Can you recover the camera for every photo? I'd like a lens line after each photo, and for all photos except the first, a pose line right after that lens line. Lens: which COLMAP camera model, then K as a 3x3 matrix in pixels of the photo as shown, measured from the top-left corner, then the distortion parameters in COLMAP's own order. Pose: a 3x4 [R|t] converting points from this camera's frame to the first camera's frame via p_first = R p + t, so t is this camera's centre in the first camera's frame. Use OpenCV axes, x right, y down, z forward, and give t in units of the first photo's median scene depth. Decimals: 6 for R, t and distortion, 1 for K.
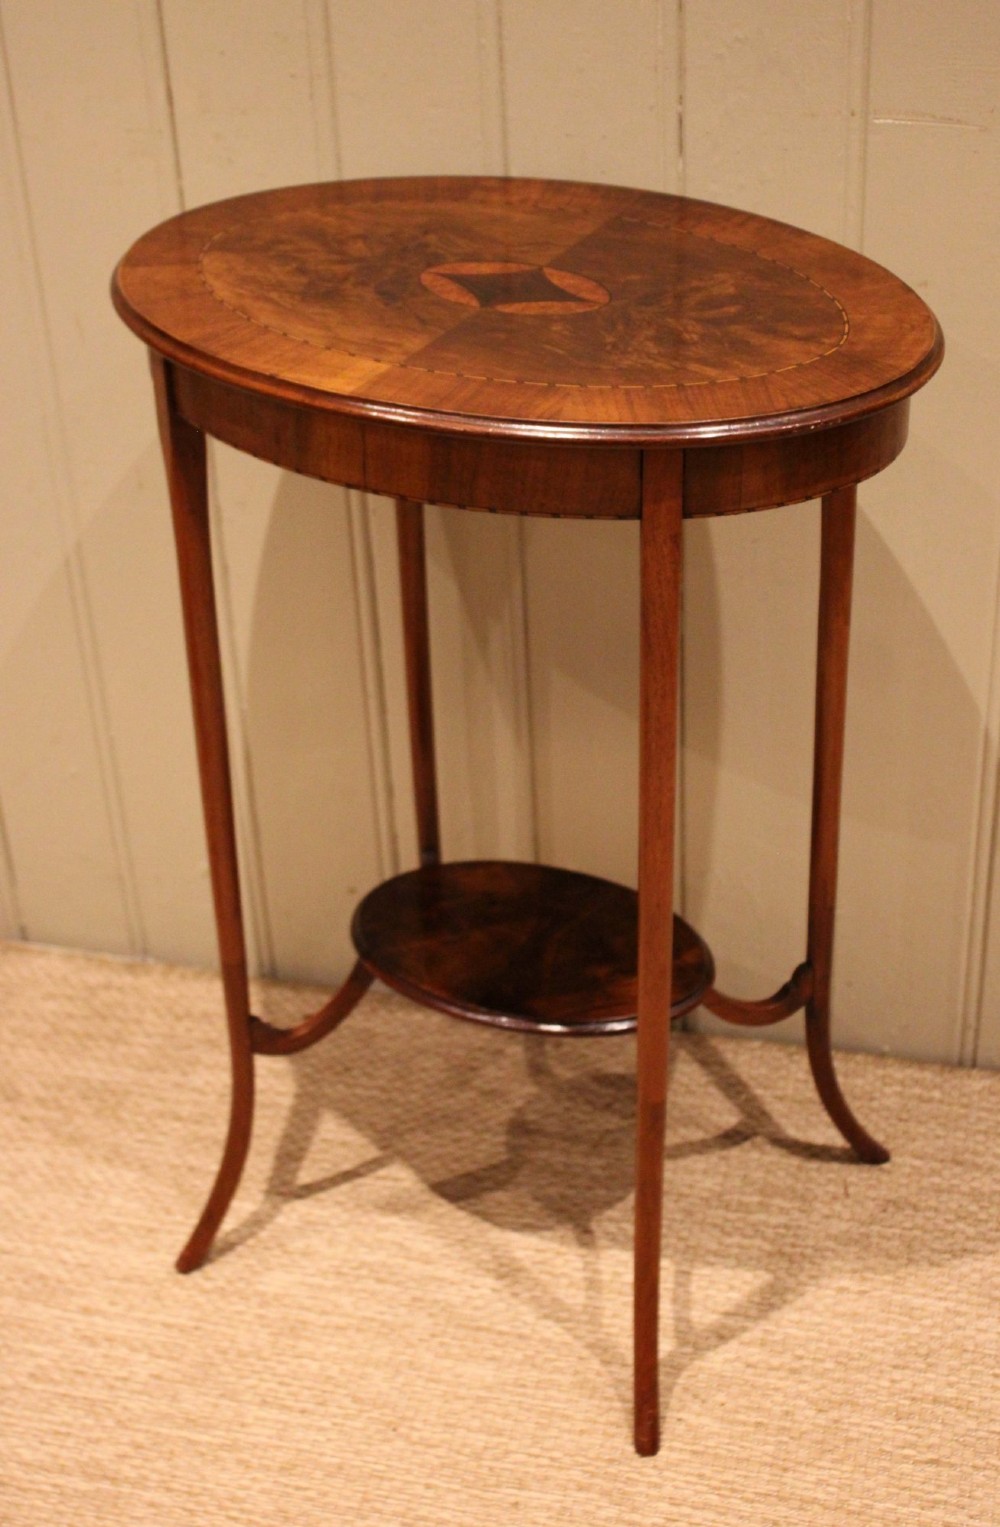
lens RADIAL K [[2354.0, 0, 412.1], [0, 2354.0, 721.4], [0, 0, 1]] dist [-0.063292, 0.000000]
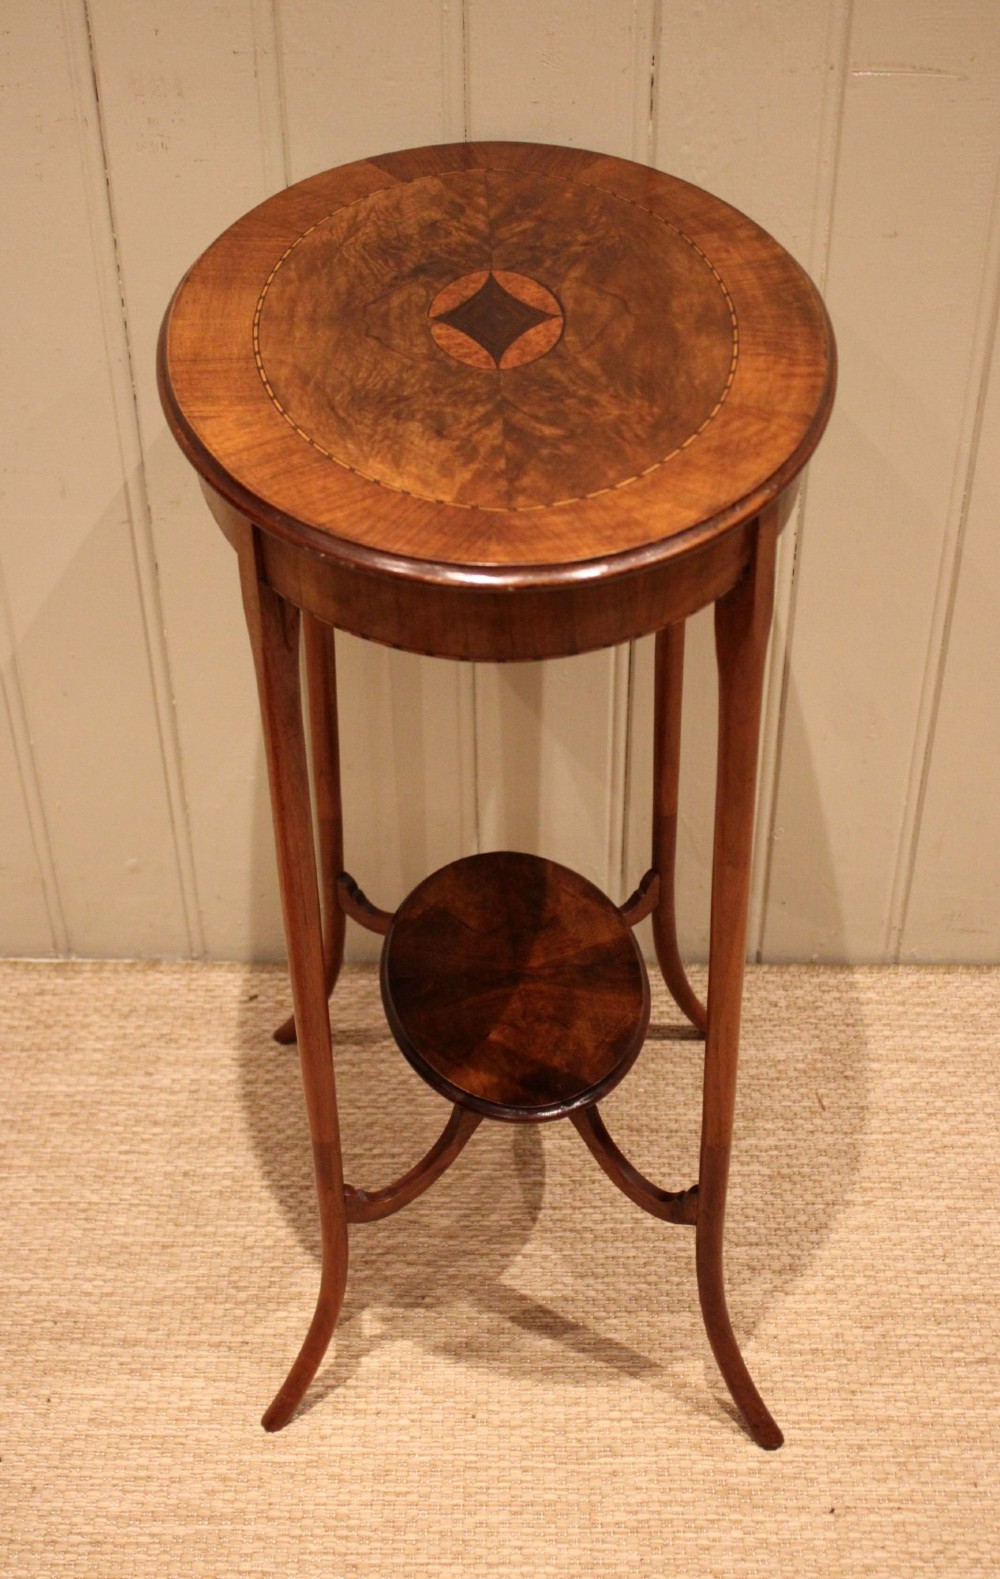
lens RADIAL K [[2094.2, 0, 413.0], [0, 2094.2, 772.9], [0, 0, 1]] dist [-0.080094, 0.000000]
pose [[0.973438, -0.118349, 0.195990, -0.172383], [0.099410, 0.989614, 0.103833, -0.067288], [-0.206243, -0.081592, 0.975093, 0.148490]]
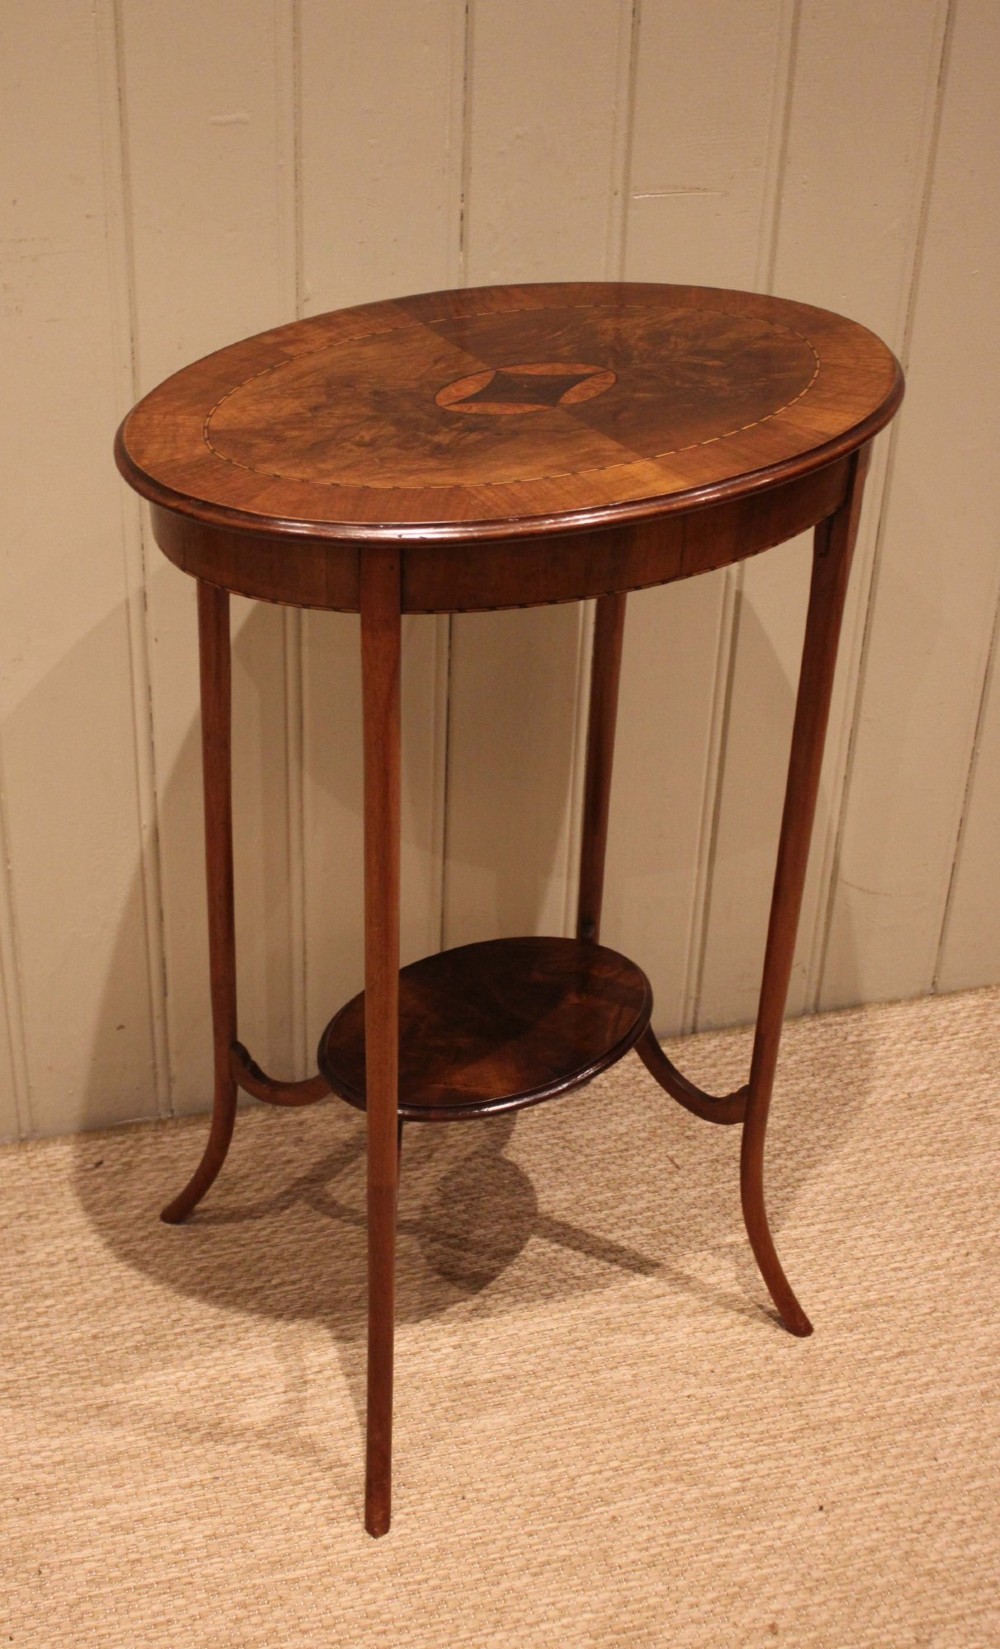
lens RADIAL K [[2270.2, 0, 309.2], [0, 2270.2, 761.8], [0, 0, 1]] dist [-0.072820, 0.000000]
pose [[0.876296, -0.207659, 0.434723, -0.420077], [0.223128, 0.974661, 0.015806, -0.042095], [-0.426990, 0.083148, 0.900426, 0.109459]]
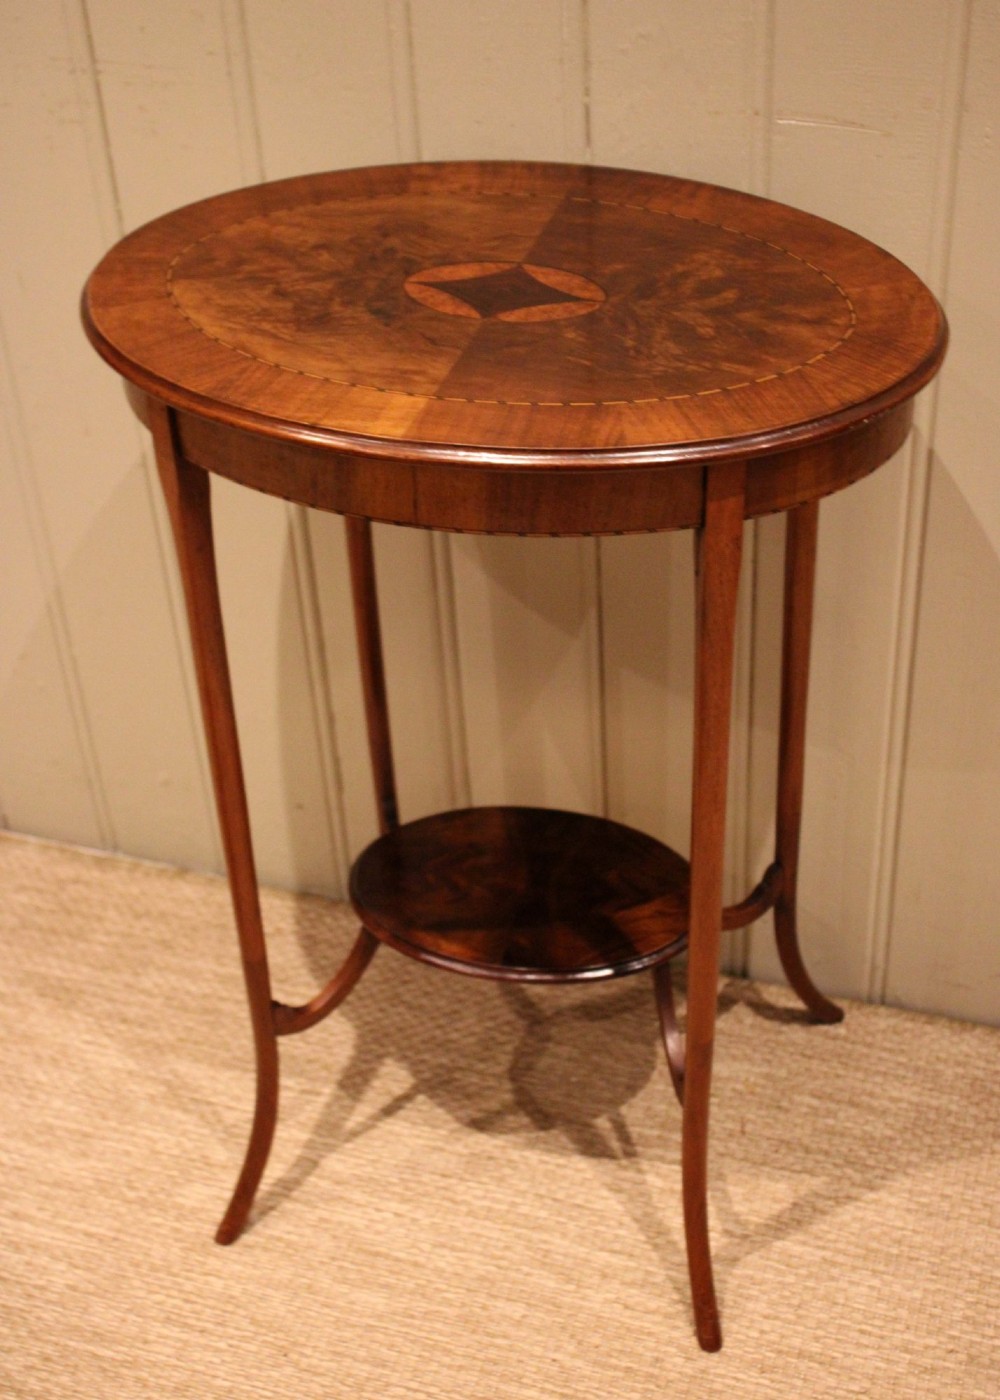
lens RADIAL K [[2125.9, 0, 433.4], [0, 2125.9, 649.3], [0, 0, 1]] dist [-0.044009, 0.000000]
pose [[0.998322, 0.031724, -0.048436, 0.093638], [-0.027518, 0.995988, 0.085153, -0.097040], [0.050943, -0.083677, 0.995190, 0.075061]]
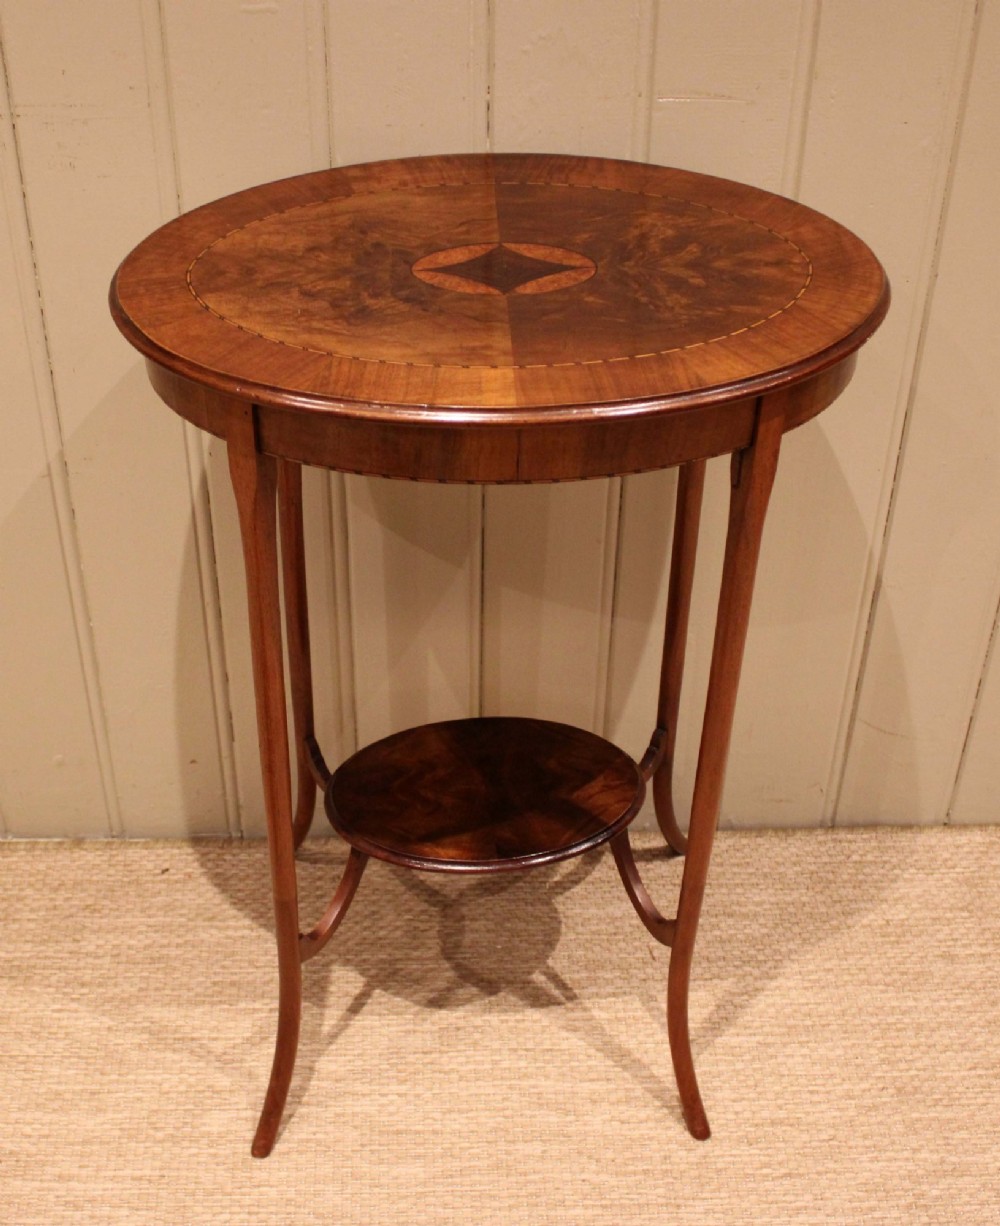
lens RADIAL K [[1848.9, 0, 371.4], [0, 1848.9, 600.3], [0, 0, 1]] dist [-0.140925, 0.000000]
pose [[0.964552, -0.136483, 0.225856, -0.162400], [0.114038, 0.987405, 0.109667, -0.115778], [-0.237980, -0.080024, 0.967968, 0.125006]]
